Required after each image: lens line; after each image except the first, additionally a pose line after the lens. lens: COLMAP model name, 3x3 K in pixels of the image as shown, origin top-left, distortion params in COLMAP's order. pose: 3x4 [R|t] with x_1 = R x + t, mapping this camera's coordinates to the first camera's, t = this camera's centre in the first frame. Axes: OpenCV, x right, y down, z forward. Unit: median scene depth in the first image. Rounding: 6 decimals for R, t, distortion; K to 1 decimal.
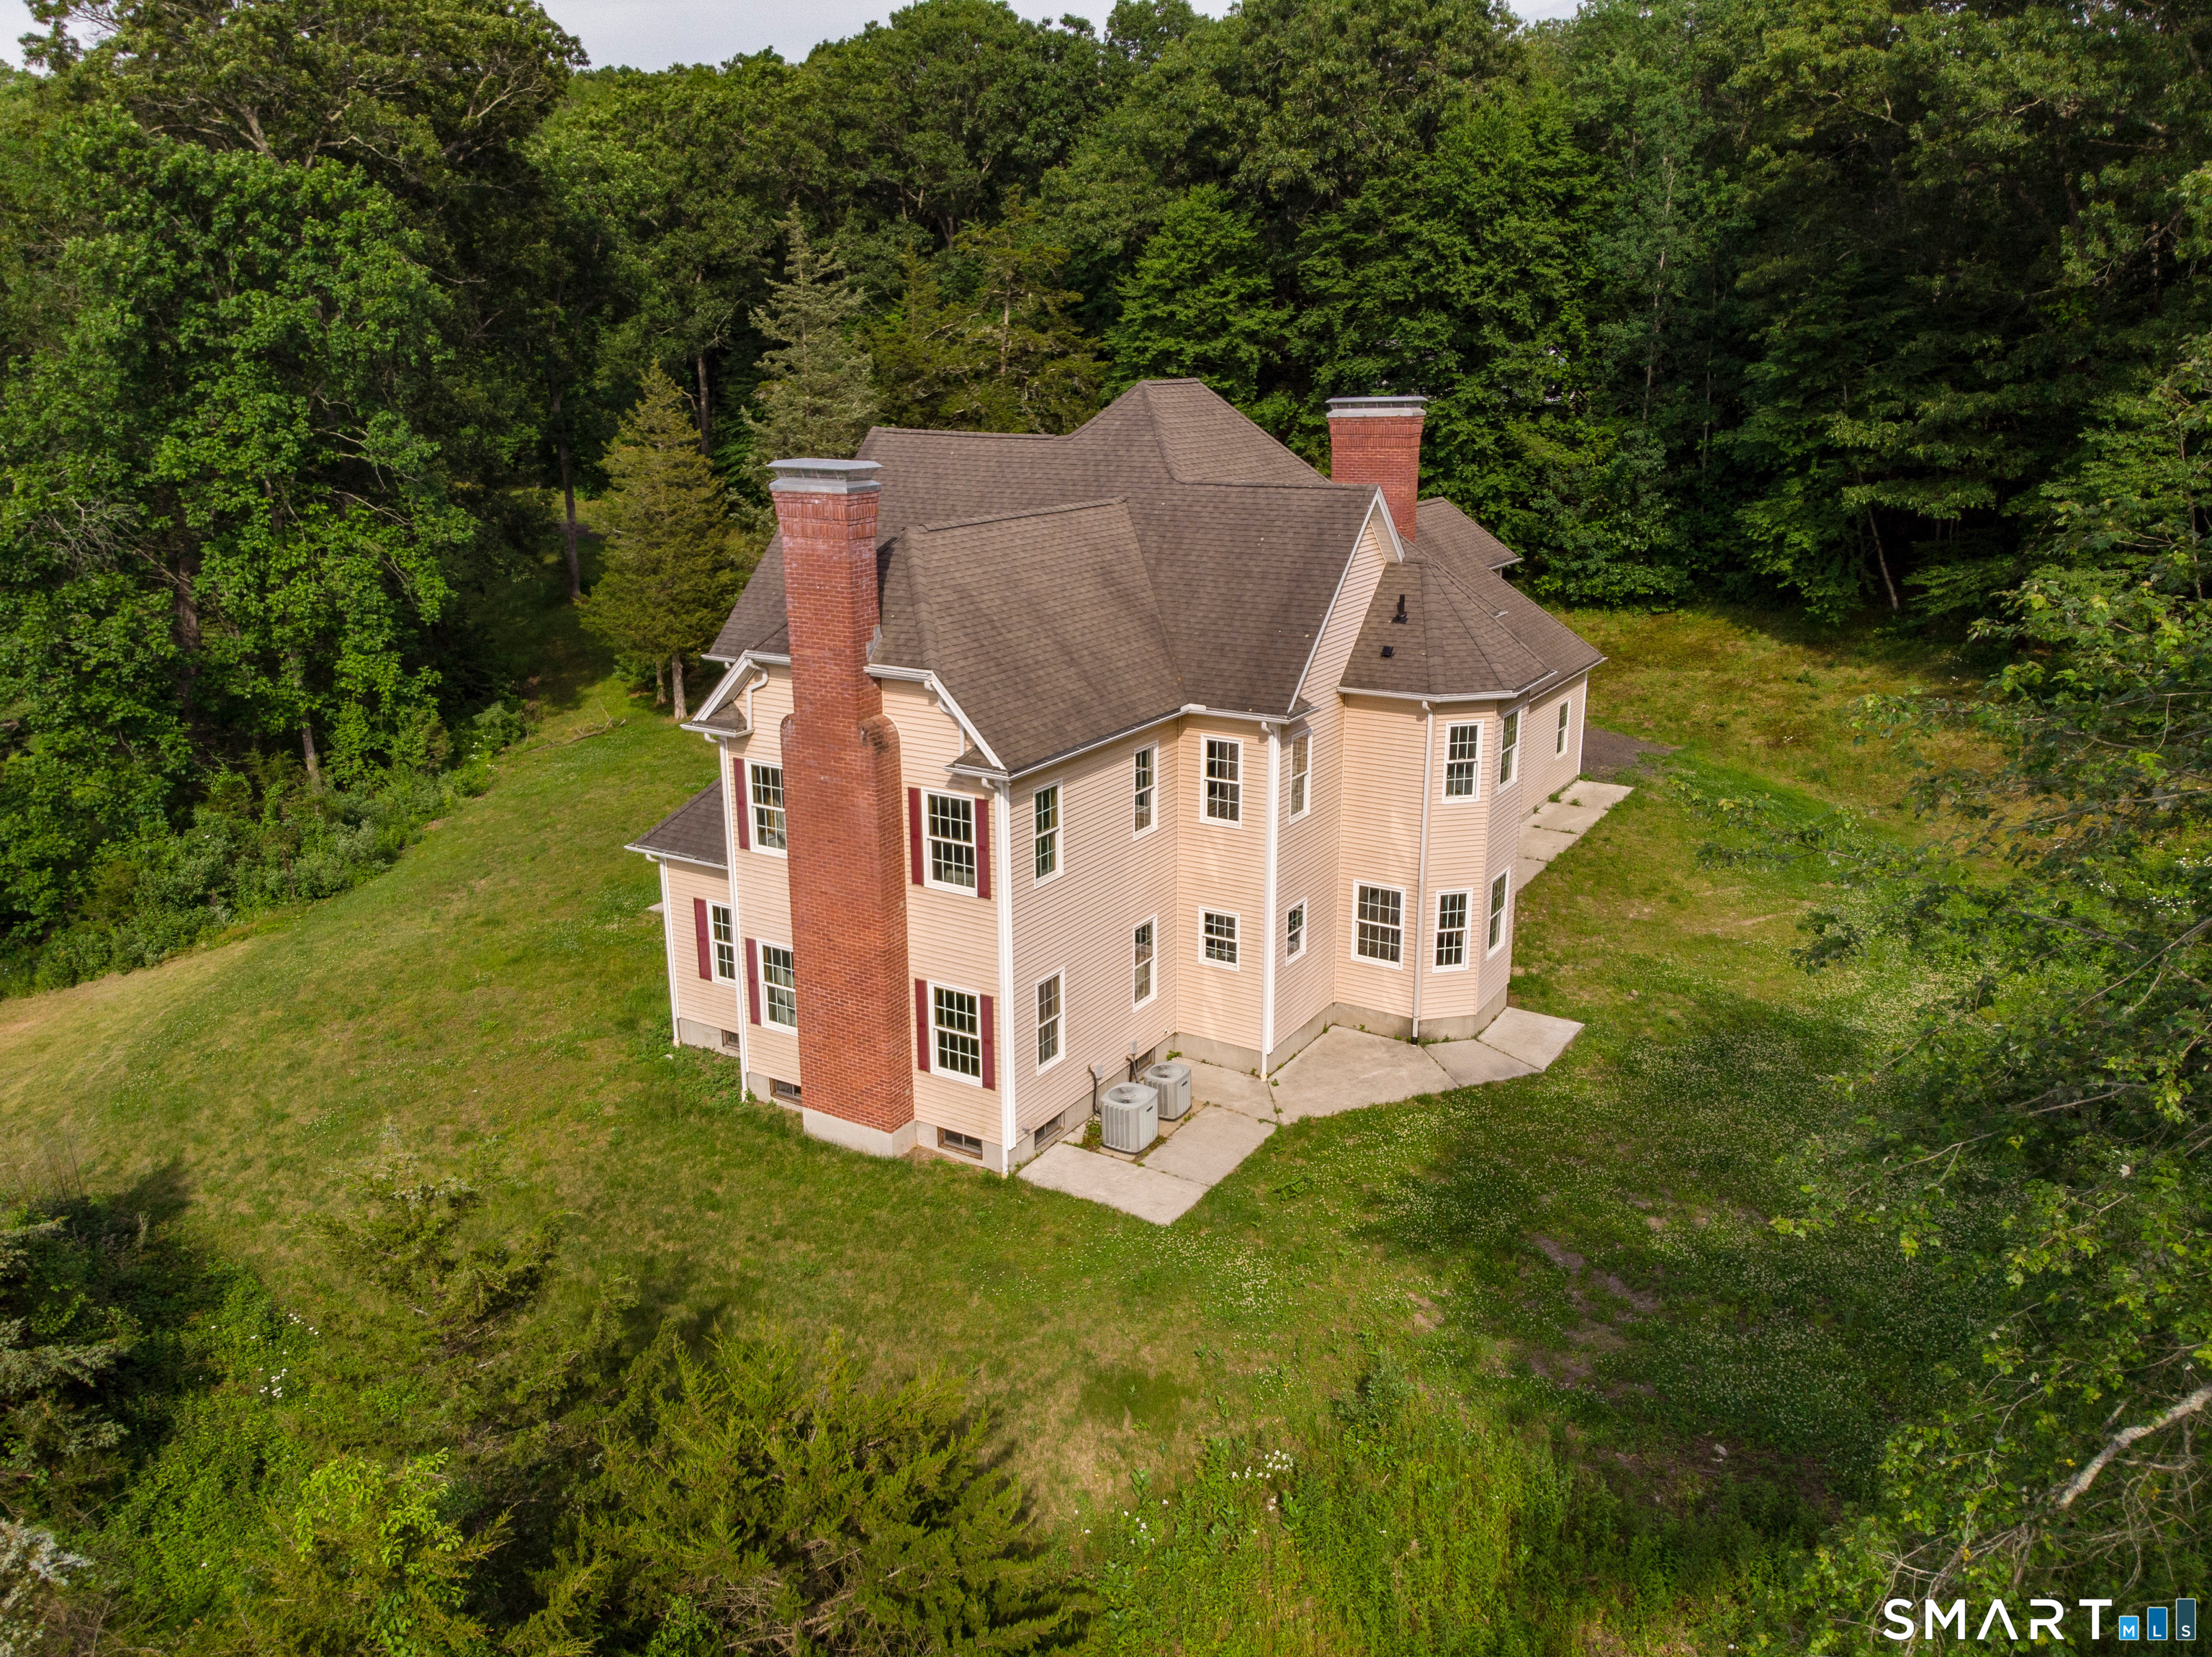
lens RADIAL K [[1622.9, 0, 1105.6], [0, 1622.9, 832.7], [0, 0, 1]] dist [-0.004913, 0.001976]
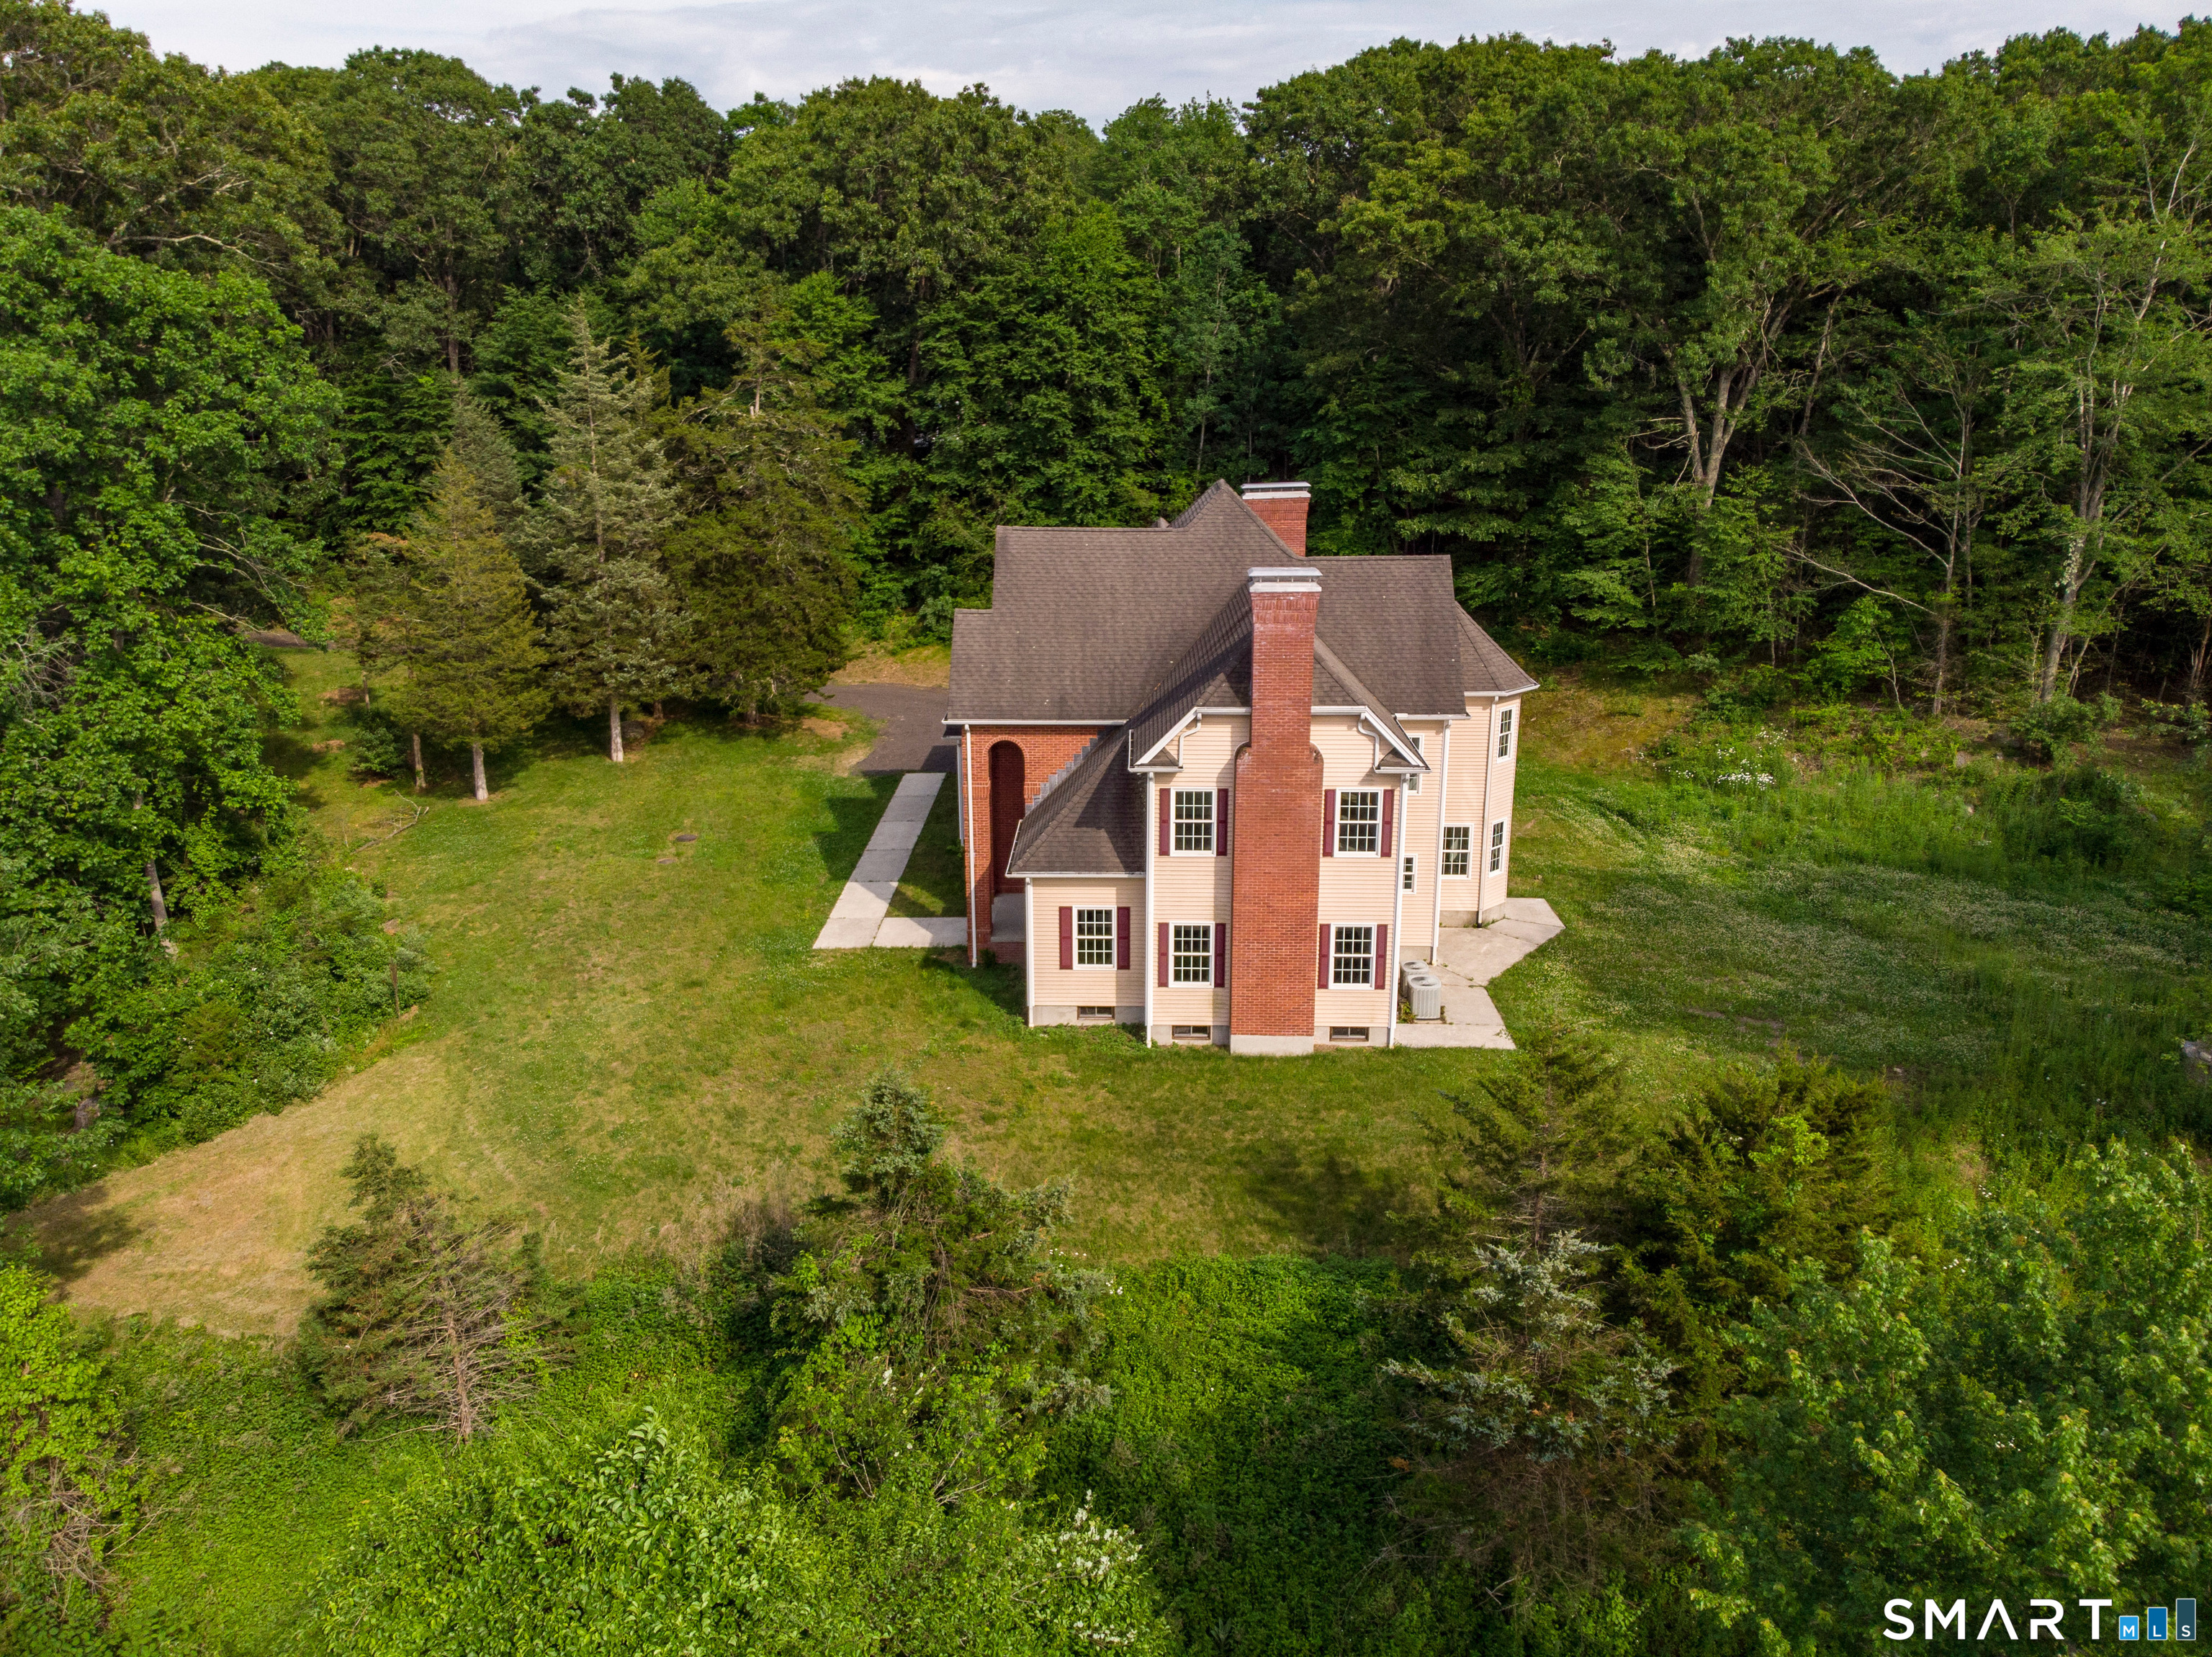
lens RADIAL K [[1622.9, 0, 1100.5], [0, 1622.9, 829.9], [0, 0, 1]] dist [-0.004913, 0.001976]
pose [[0.863176, -0.138865, 0.485431, -0.834356], [0.142127, 0.989384, 0.030305, -0.053849], [-0.484487, 0.042835, 0.873749, -0.132828]]
